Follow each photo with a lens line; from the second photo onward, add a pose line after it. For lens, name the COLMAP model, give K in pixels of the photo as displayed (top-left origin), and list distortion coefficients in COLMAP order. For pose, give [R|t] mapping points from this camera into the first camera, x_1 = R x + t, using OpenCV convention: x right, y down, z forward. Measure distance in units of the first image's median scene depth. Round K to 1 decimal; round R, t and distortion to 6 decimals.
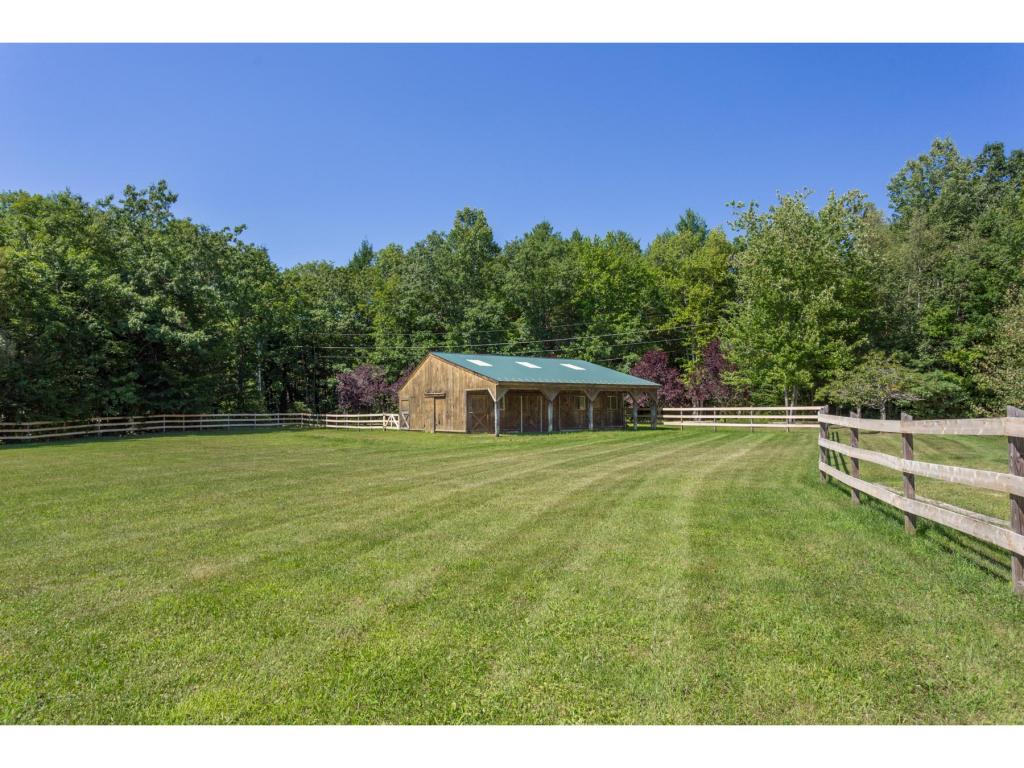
lens RADIAL K [[664.1, 0, 512.0], [0, 664.1, 384.0], [0, 0, 1]] dist [0.002530, 0.001195]
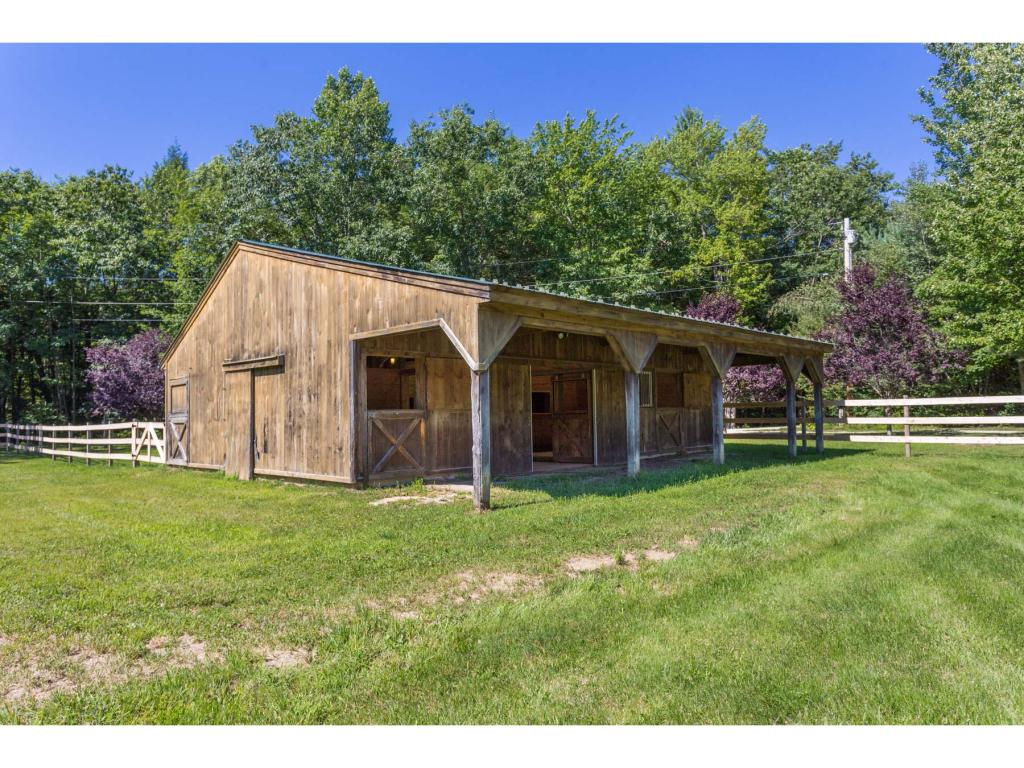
lens RADIAL K [[664.1, 0, 512.0], [0, 664.1, 384.0], [0, 0, 1]] dist [0.002530, 0.001195]
pose [[0.982821, -0.001601, 0.184553, -0.047805], [0.003620, 0.999937, -0.010604, 0.029043], [-0.184524, 0.011090, 0.982765, 0.617880]]
